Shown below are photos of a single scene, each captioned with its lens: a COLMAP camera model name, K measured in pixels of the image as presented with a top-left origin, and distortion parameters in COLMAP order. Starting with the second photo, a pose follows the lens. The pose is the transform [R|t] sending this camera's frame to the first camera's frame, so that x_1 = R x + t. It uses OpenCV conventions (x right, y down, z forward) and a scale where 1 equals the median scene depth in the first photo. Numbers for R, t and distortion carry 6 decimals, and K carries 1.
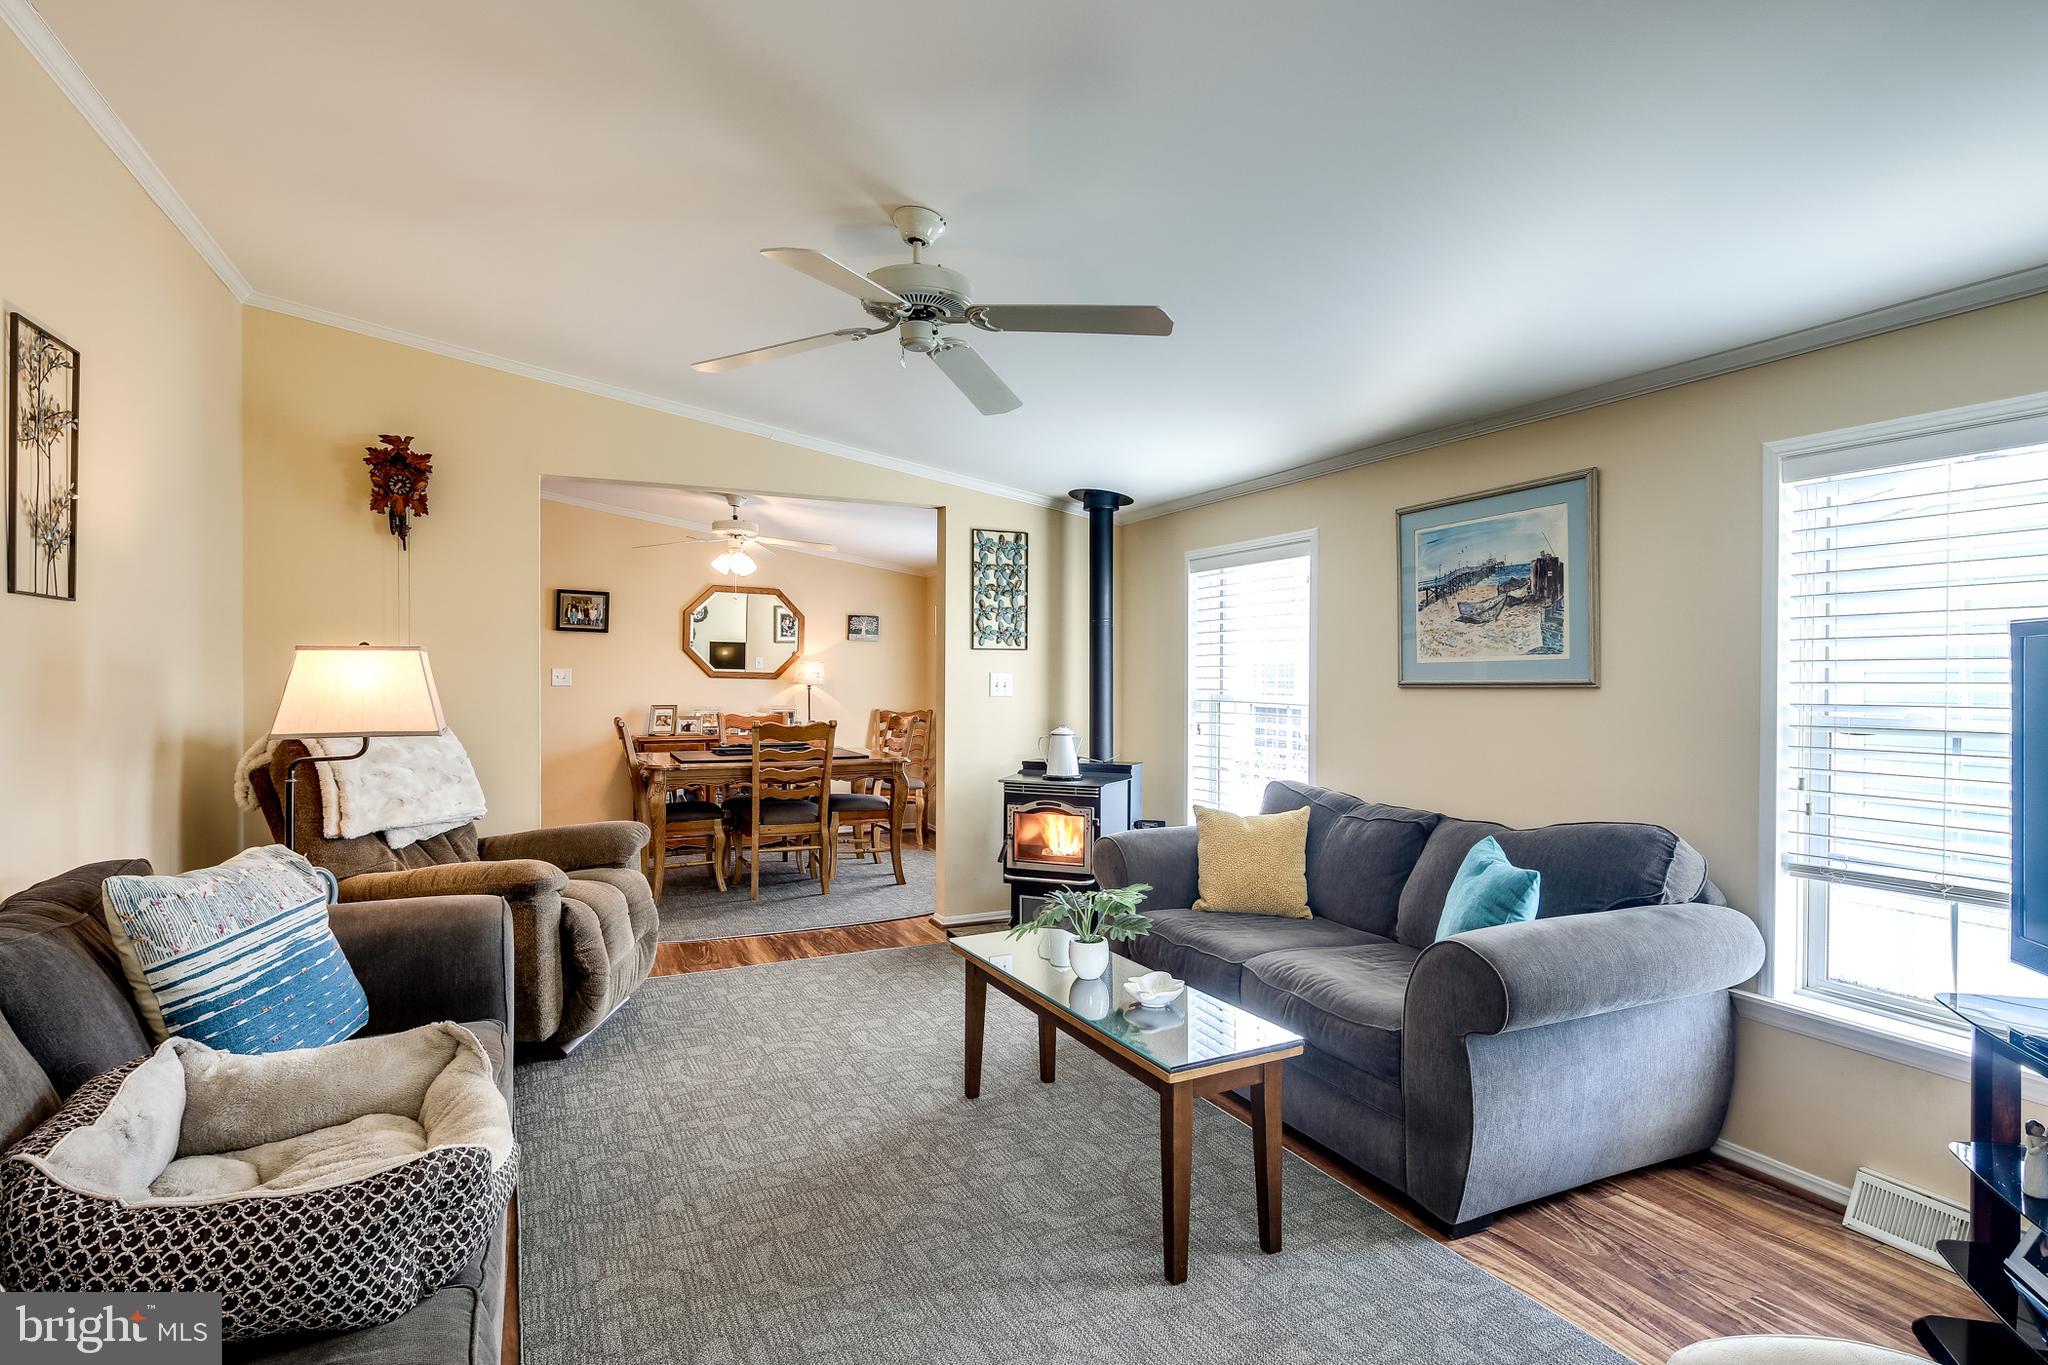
lens RADIAL K [[1003.8, 0, 1035.8], [0, 1003.8, 674.5], [0, 0, 1]] dist [0.005468, -0.003950]
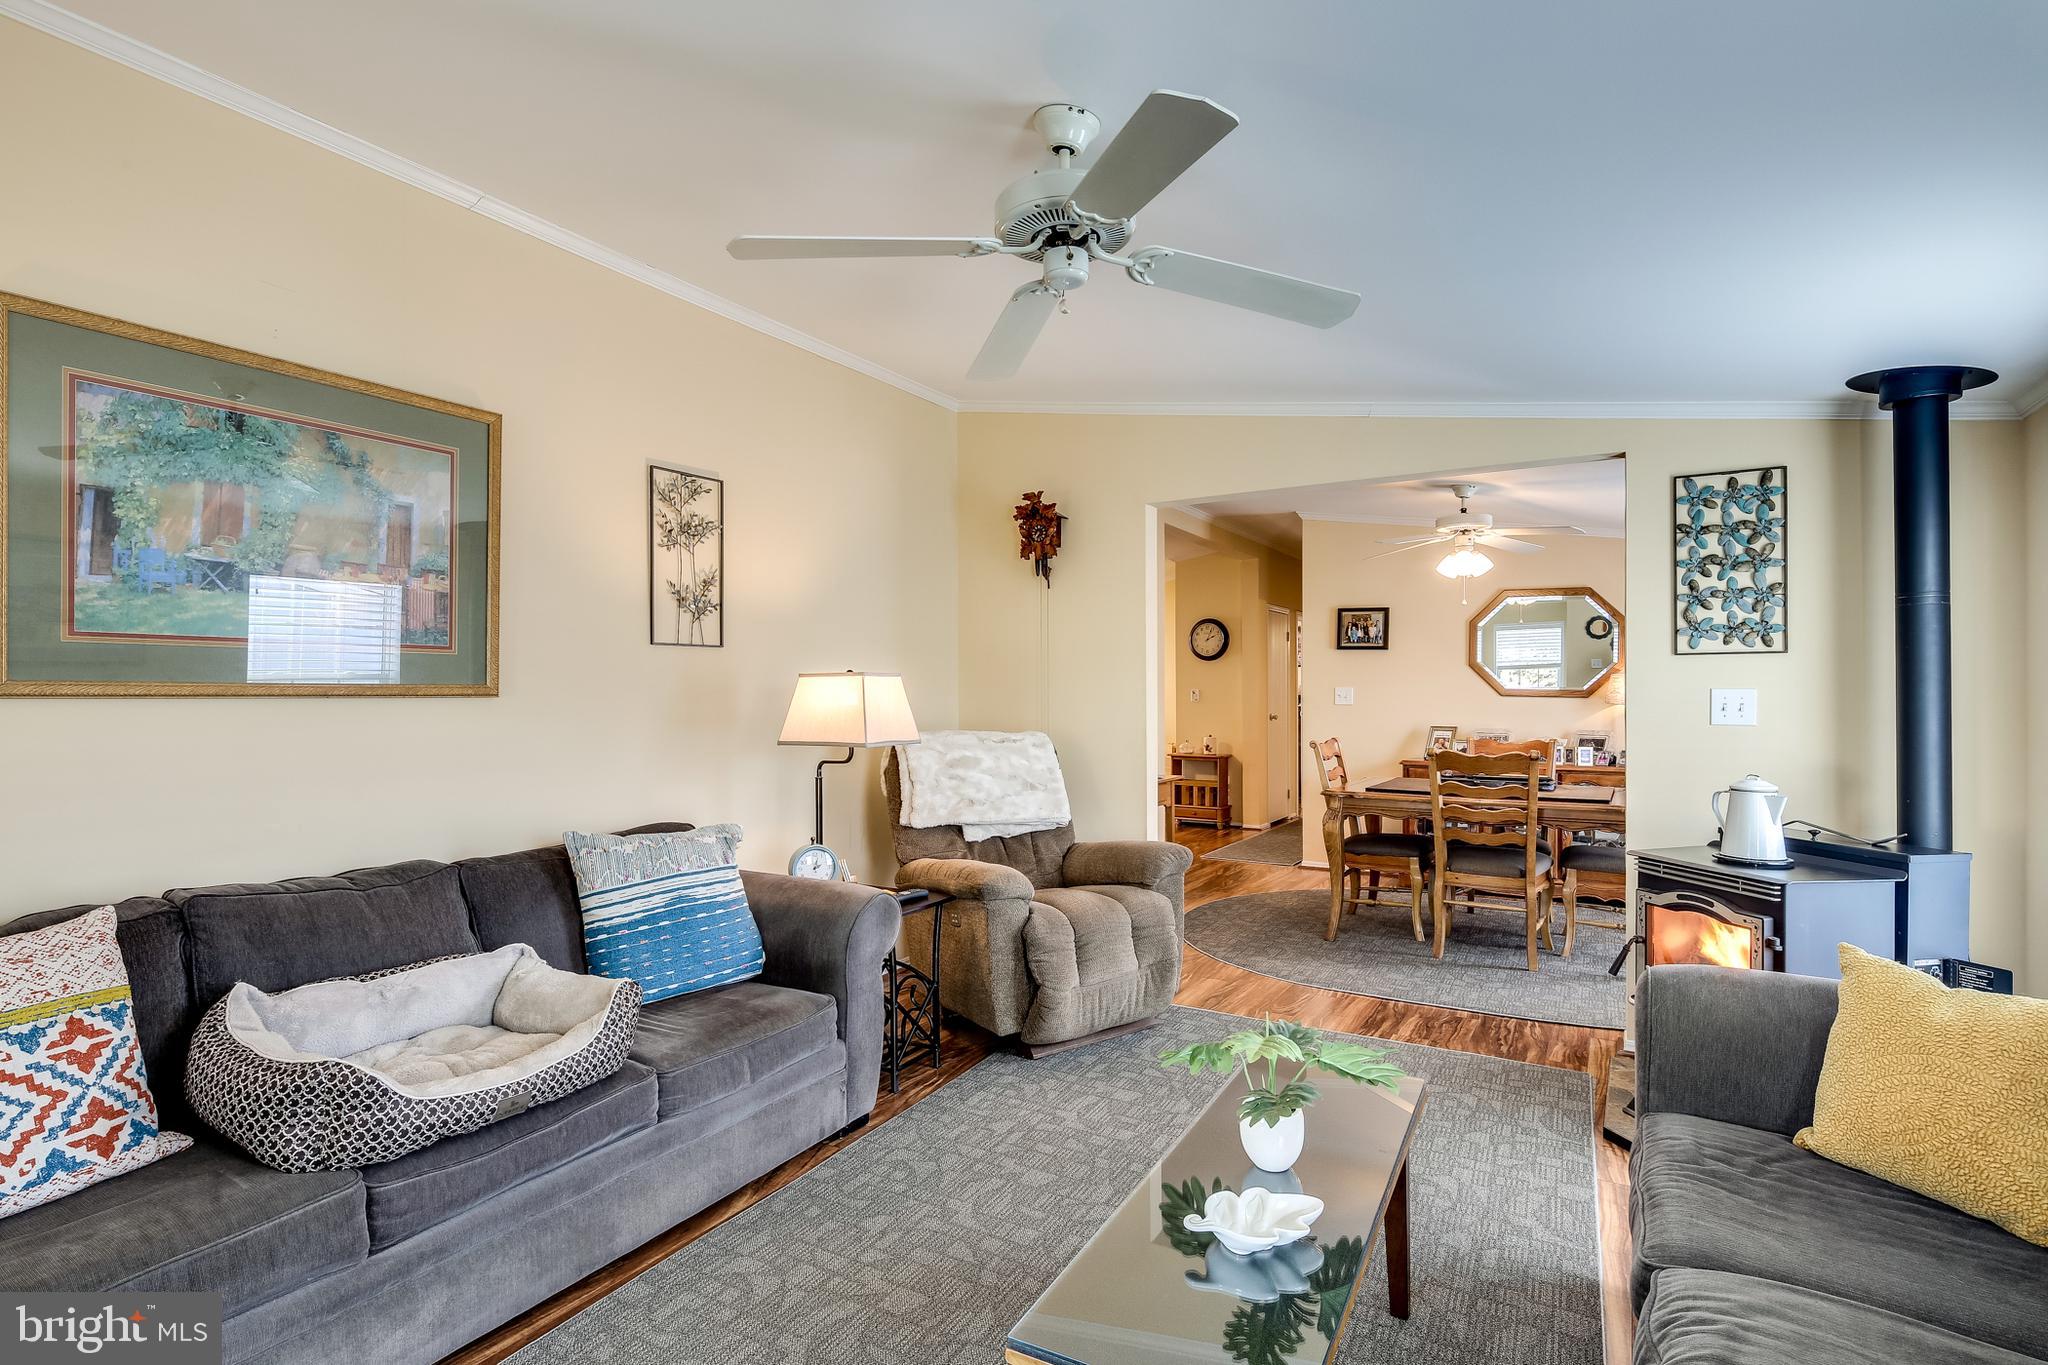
lens RADIAL K [[1003.8, 0, 1033.6], [0, 1003.8, 687.6], [0, 0, 1]] dist [0.005468, -0.003950]
pose [[0.555318, -0.008161, -0.831598, 0.335045], [0.004611, 0.999967, -0.006735, -0.000478], [0.831626, -0.000095, 0.555337, 0.341726]]
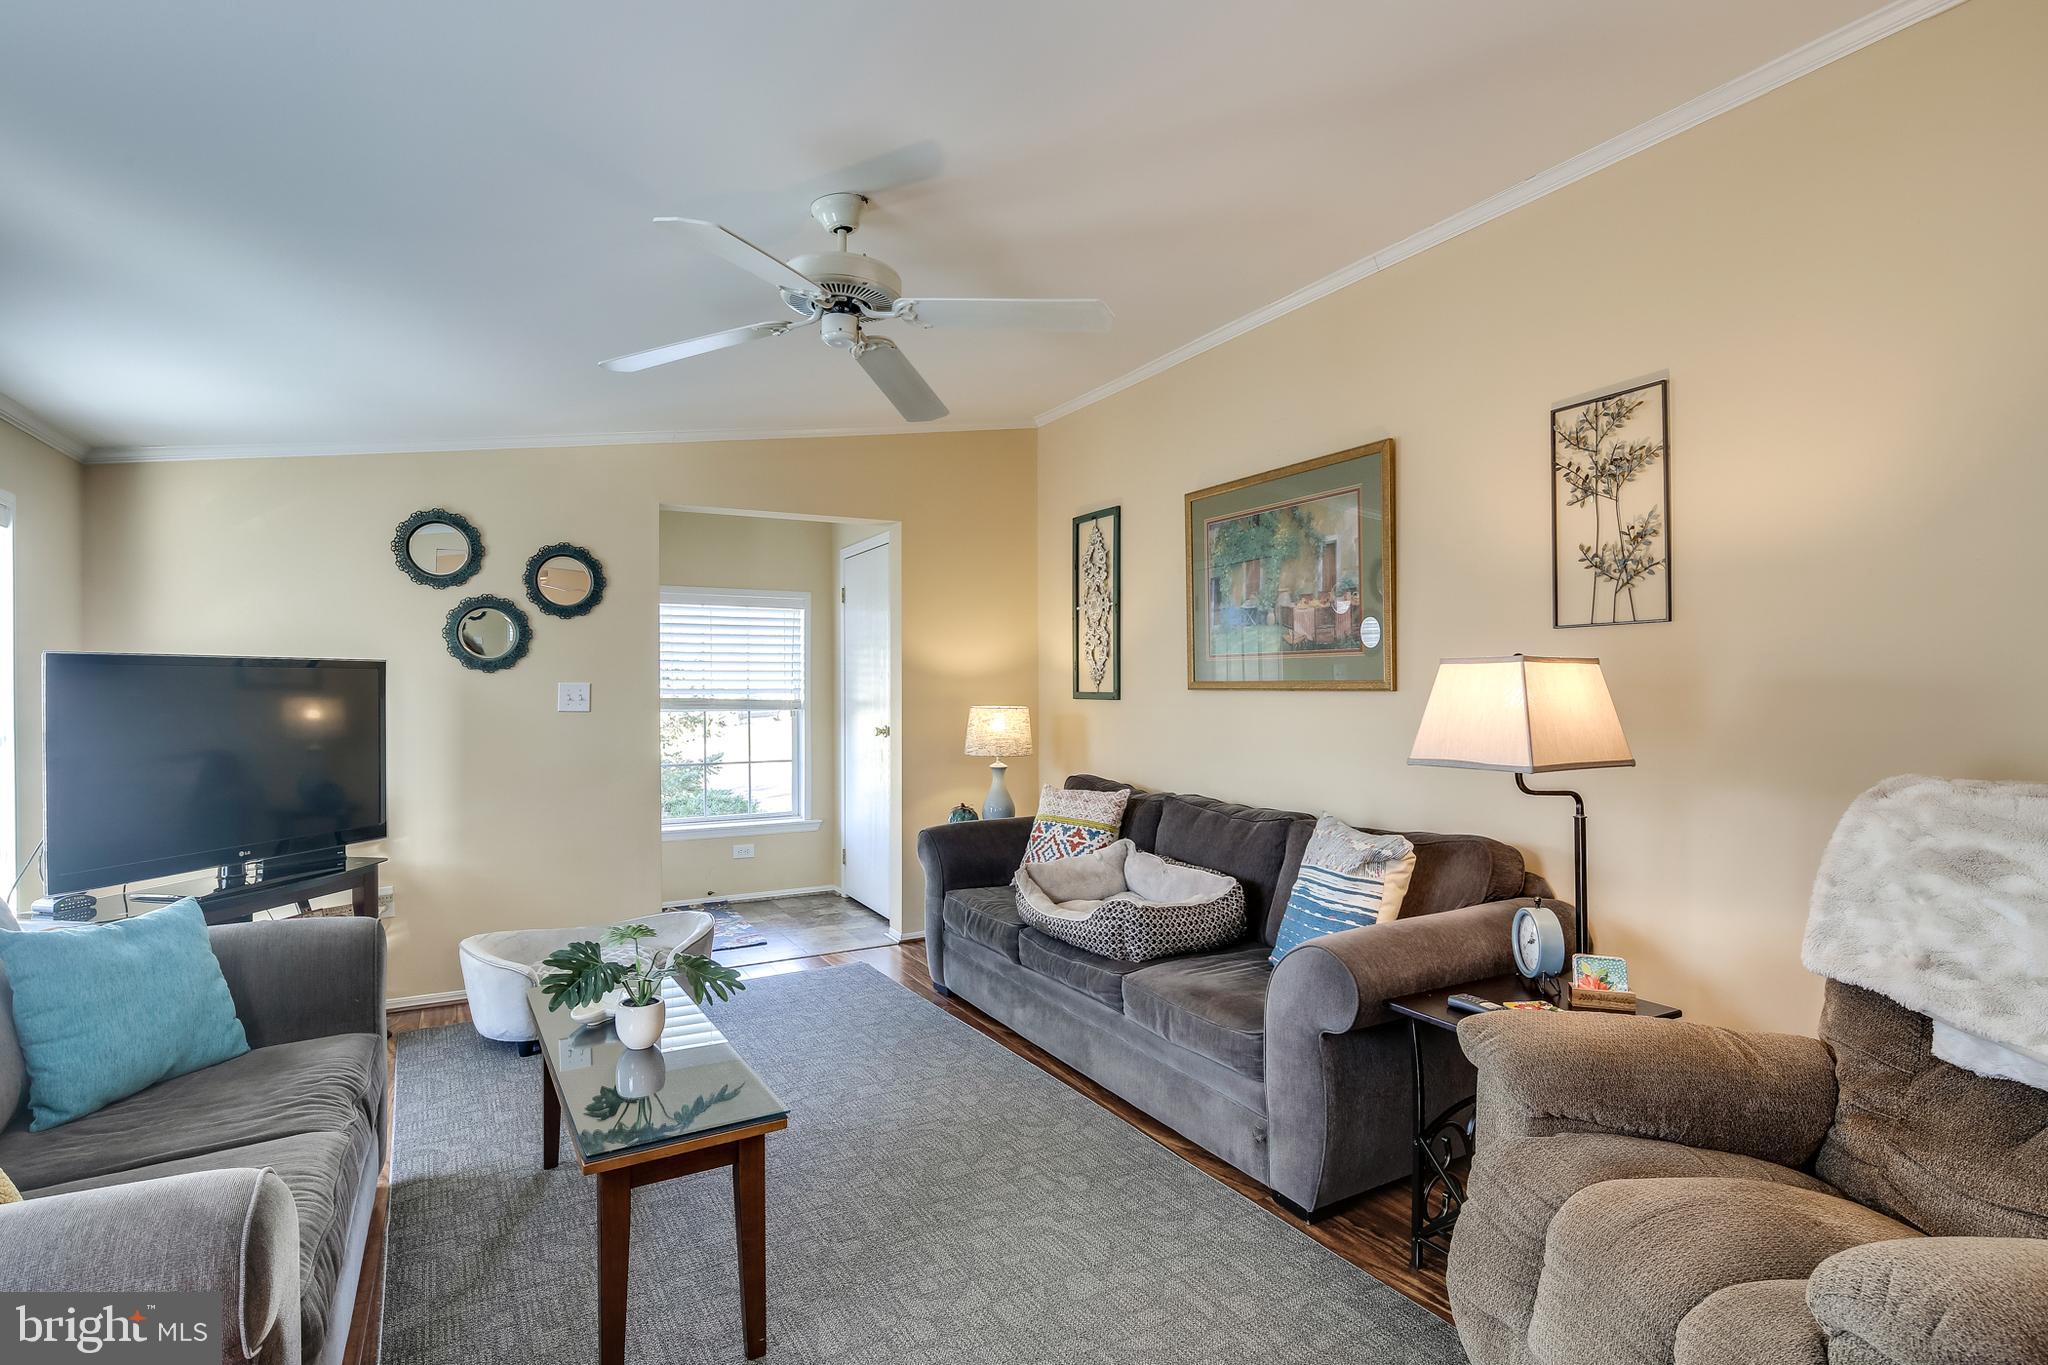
lens RADIAL K [[1003.8, 0, 1016.2], [0, 1003.8, 700.9], [0, 0, 1]] dist [0.005468, -0.003950]
pose [[-0.999093, -0.001617, -0.042562, -0.149525], [-0.002083, 0.999938, 0.010924, -0.000772], [0.042542, 0.011003, -0.999034, 1.230353]]
